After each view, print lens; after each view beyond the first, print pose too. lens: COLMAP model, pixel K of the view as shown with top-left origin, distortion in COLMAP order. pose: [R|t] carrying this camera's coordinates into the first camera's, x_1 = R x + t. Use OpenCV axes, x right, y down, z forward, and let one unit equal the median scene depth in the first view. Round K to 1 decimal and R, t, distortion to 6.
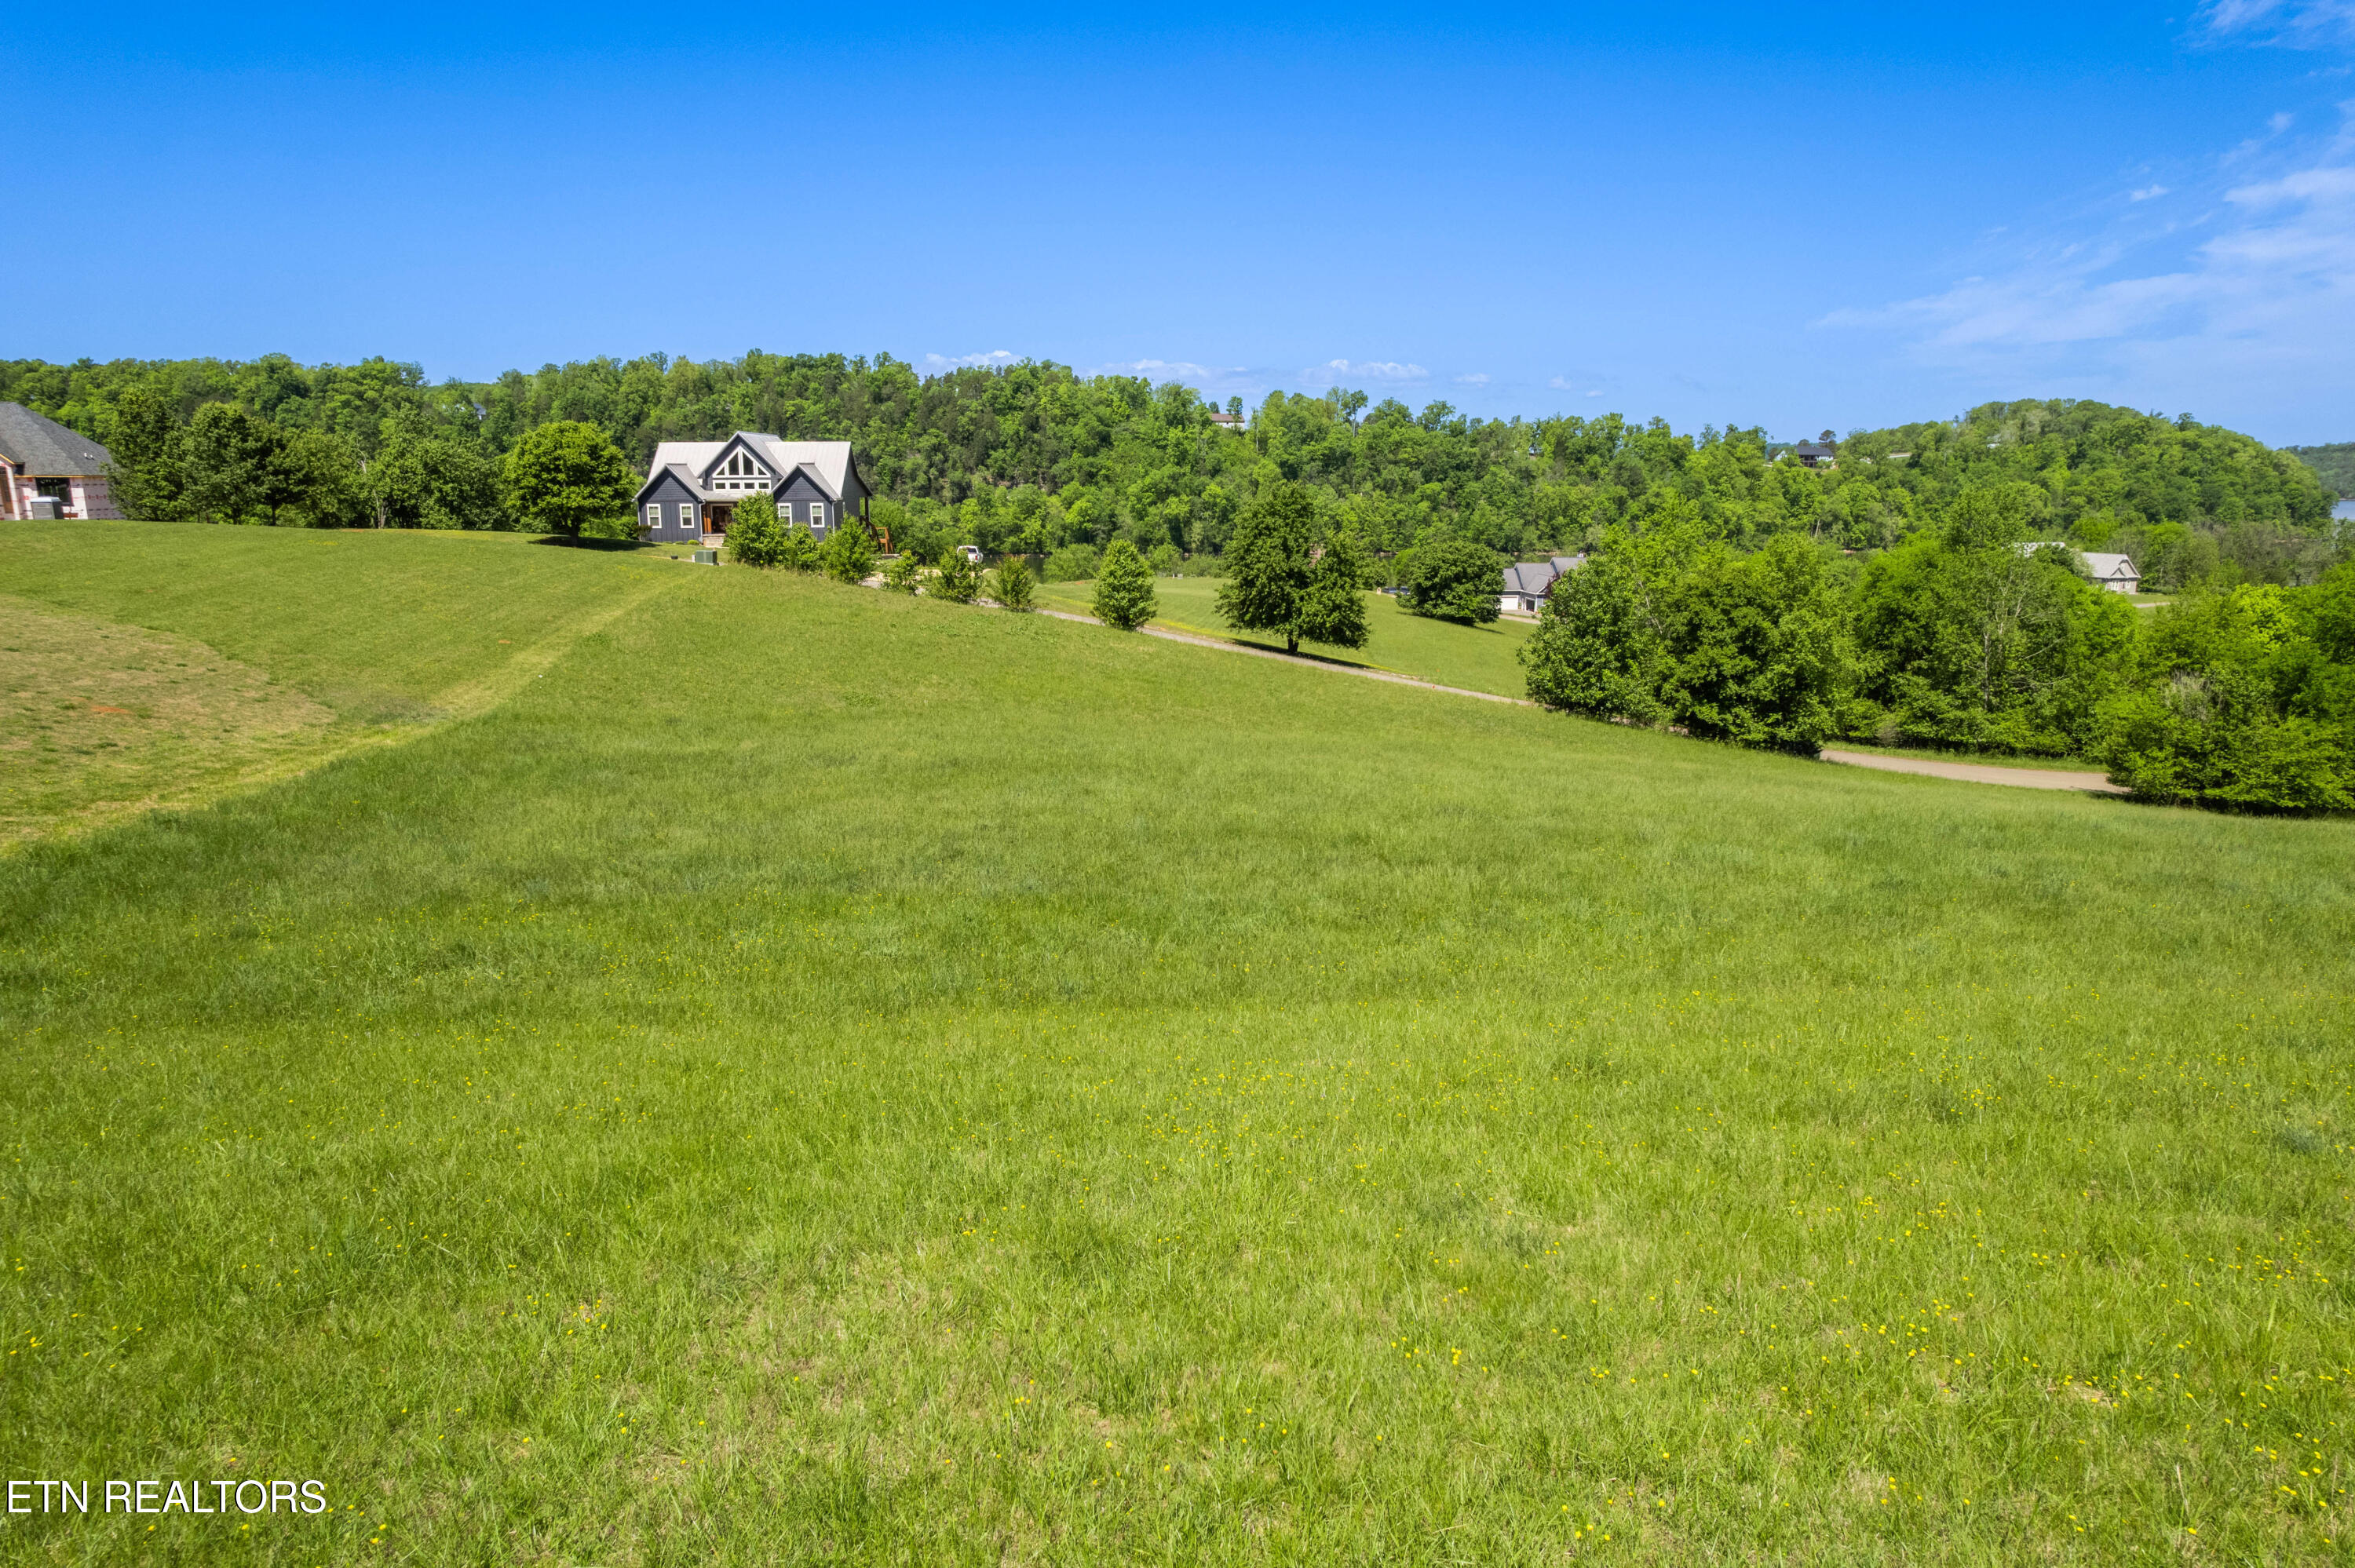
lens RADIAL K [[1509.3, 0, 1178.1], [0, 1509.3, 799.4], [0, 0, 1]] dist [-0.081277, 0.074836]
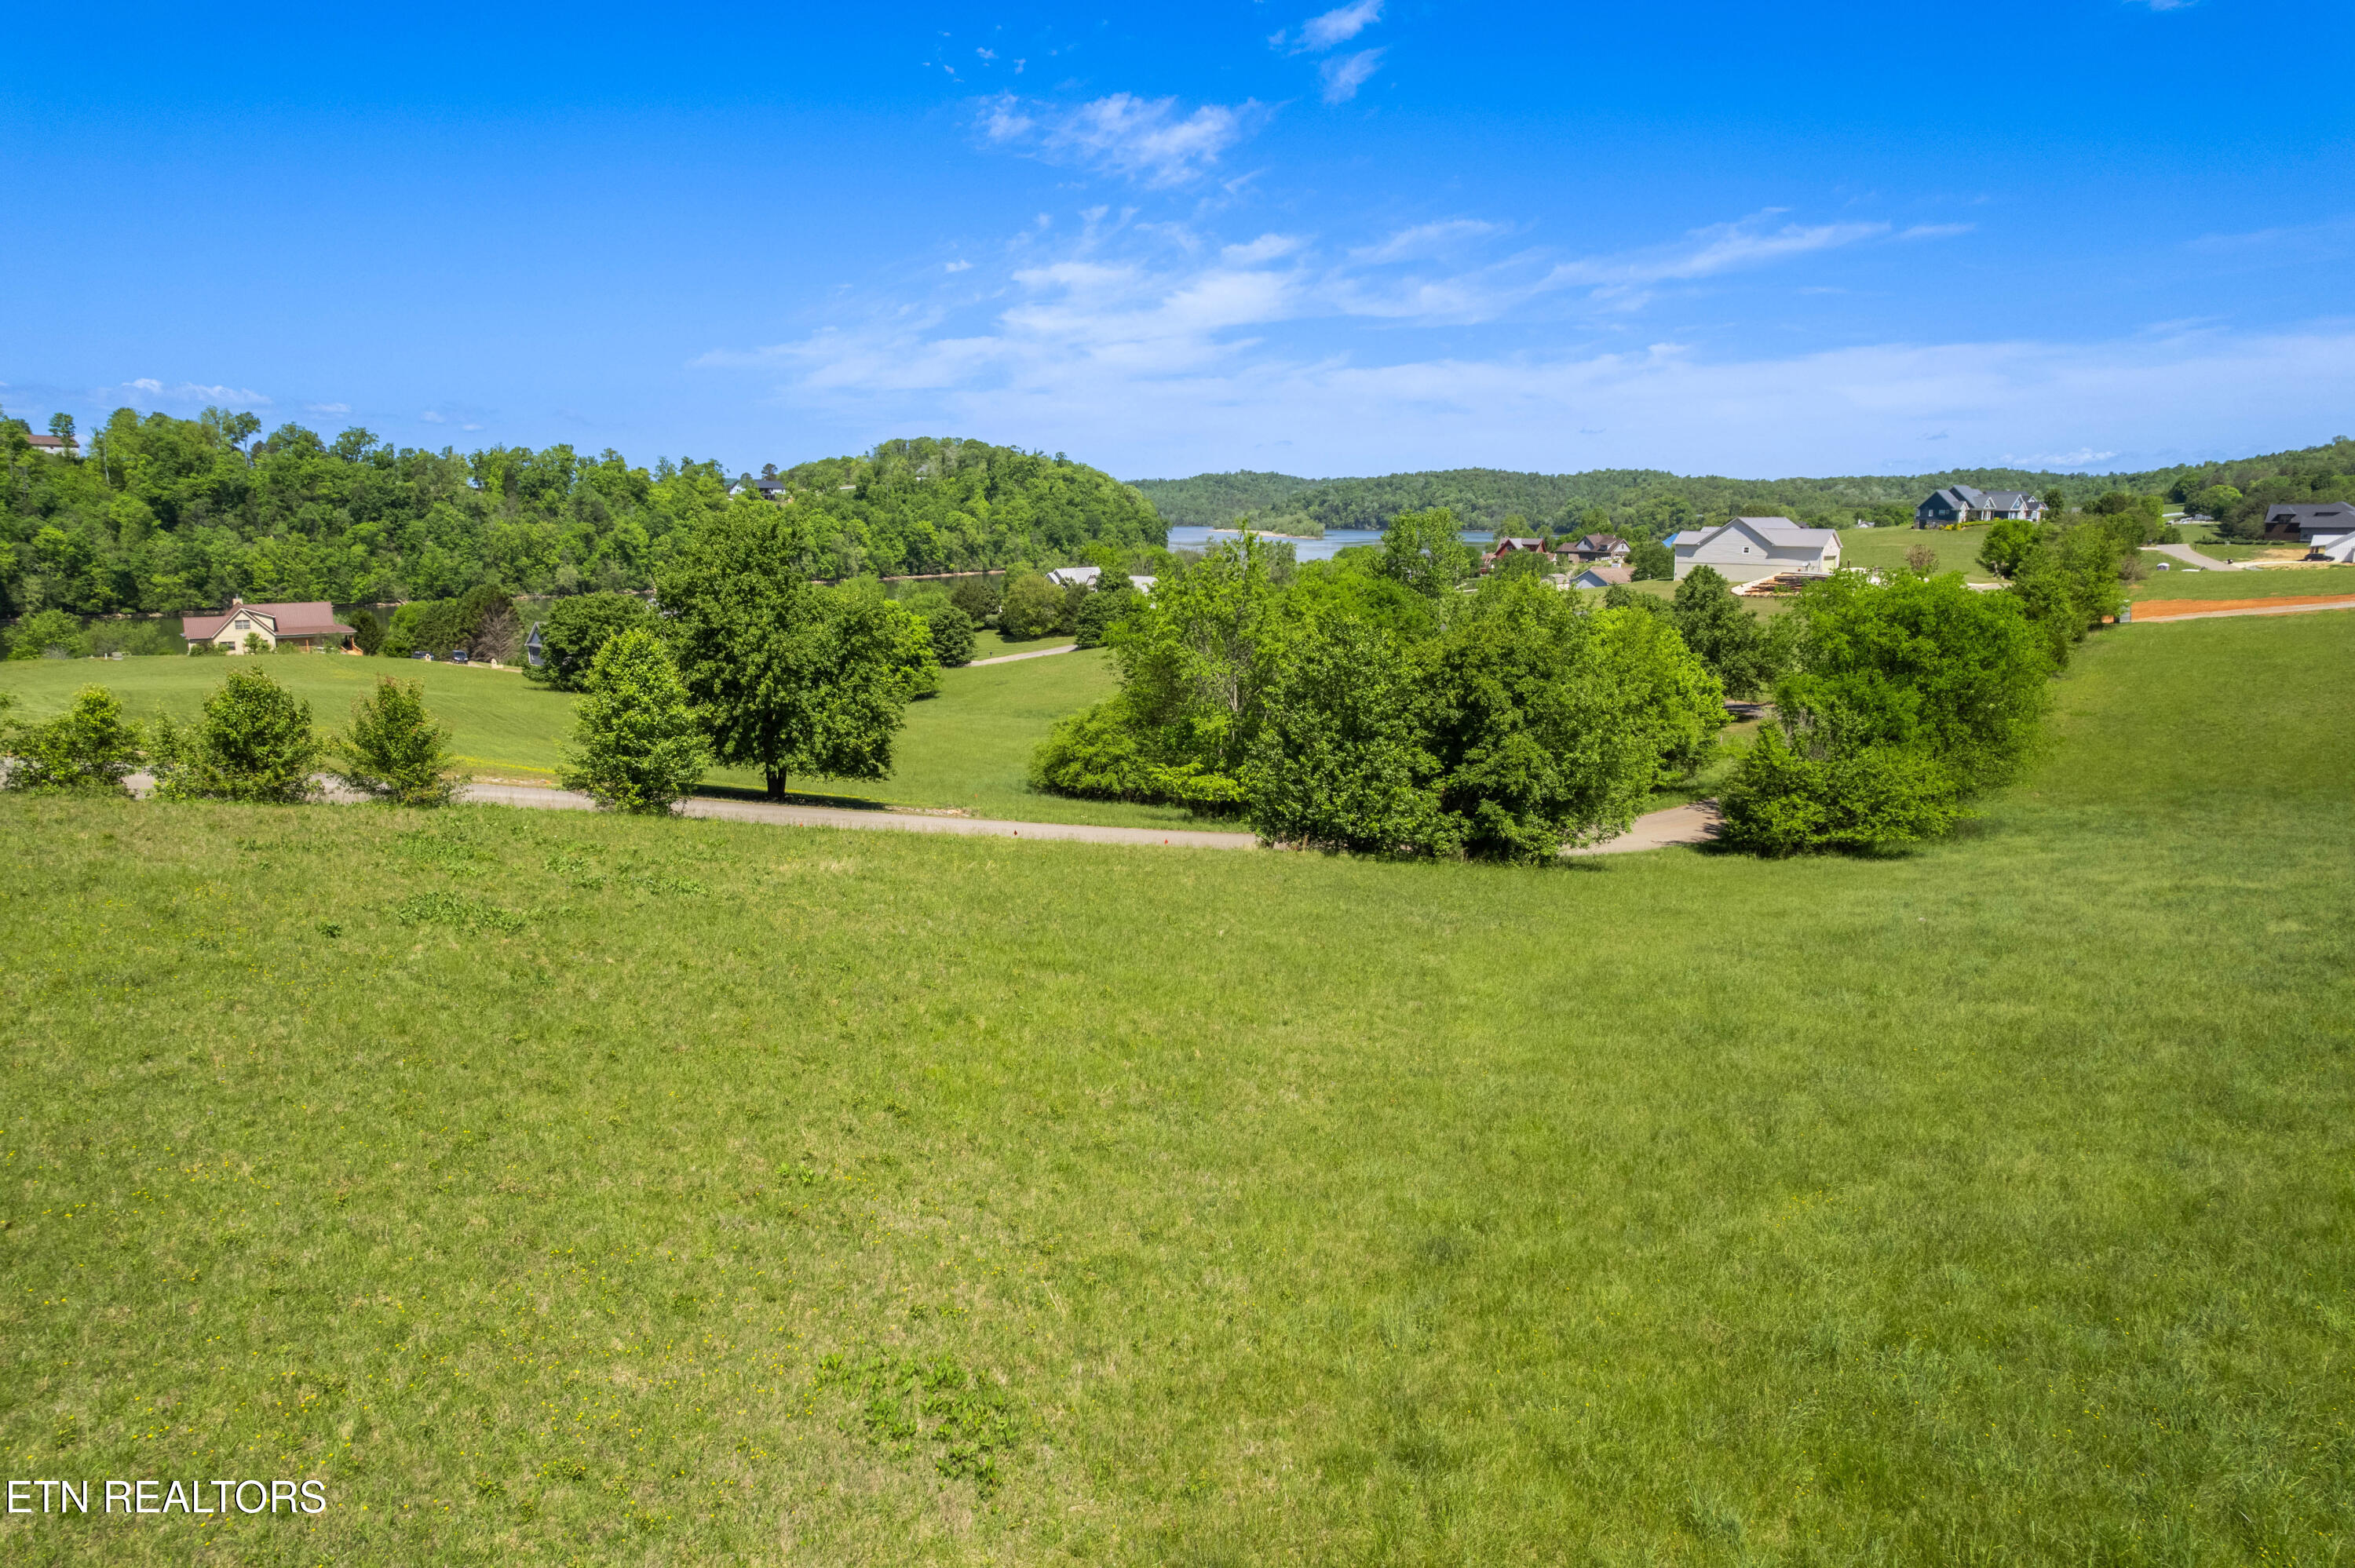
lens RADIAL K [[1509.3, 0, 1177.6], [0, 1509.3, 798.8], [0, 0, 1]] dist [-0.081277, 0.074836]
pose [[0.766558, -0.120880, 0.630695, -0.025100], [0.135598, 0.990448, 0.025023, -0.012692], [-0.627696, 0.066340, 0.775627, 0.062111]]
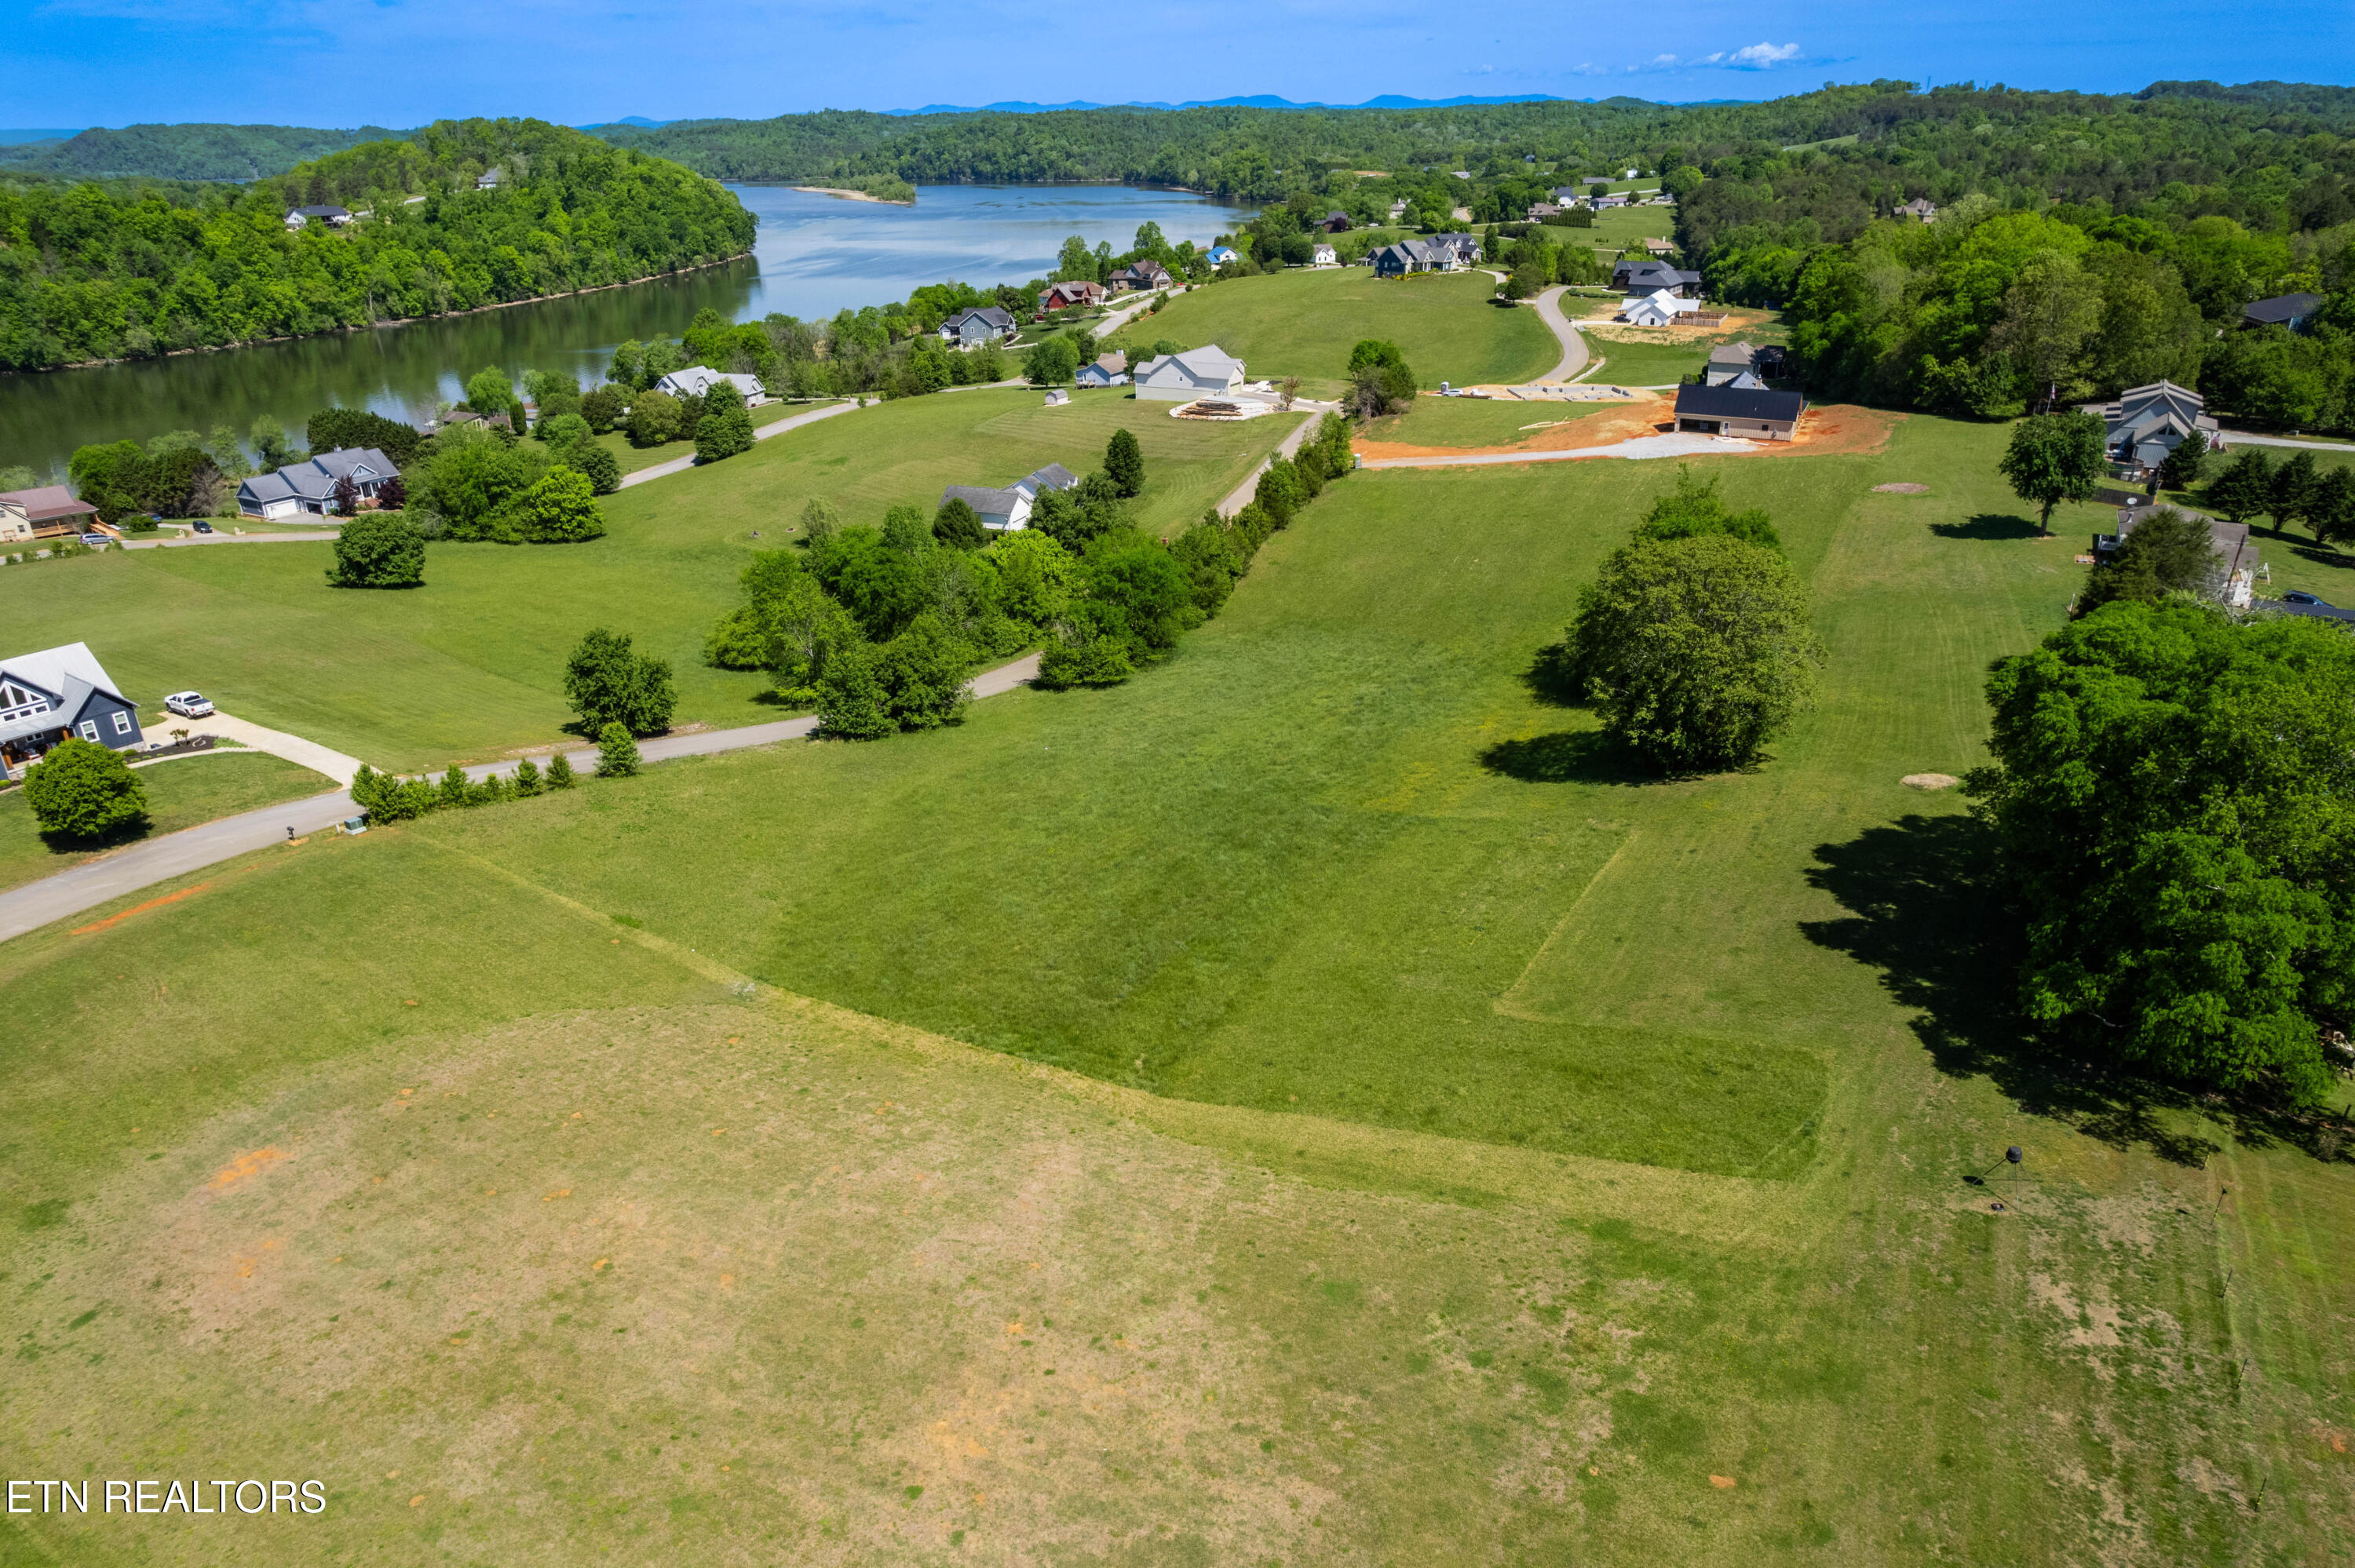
lens RADIAL K [[1509.3, 0, 1183.5], [0, 1509.3, 803.9], [0, 0, 1]] dist [-0.081277, 0.074836]
pose [[0.580052, -0.343410, 0.738654, -0.104898], [0.184317, 0.938605, 0.291629, -0.052408], [-0.793453, -0.033013, 0.607736, -0.052079]]
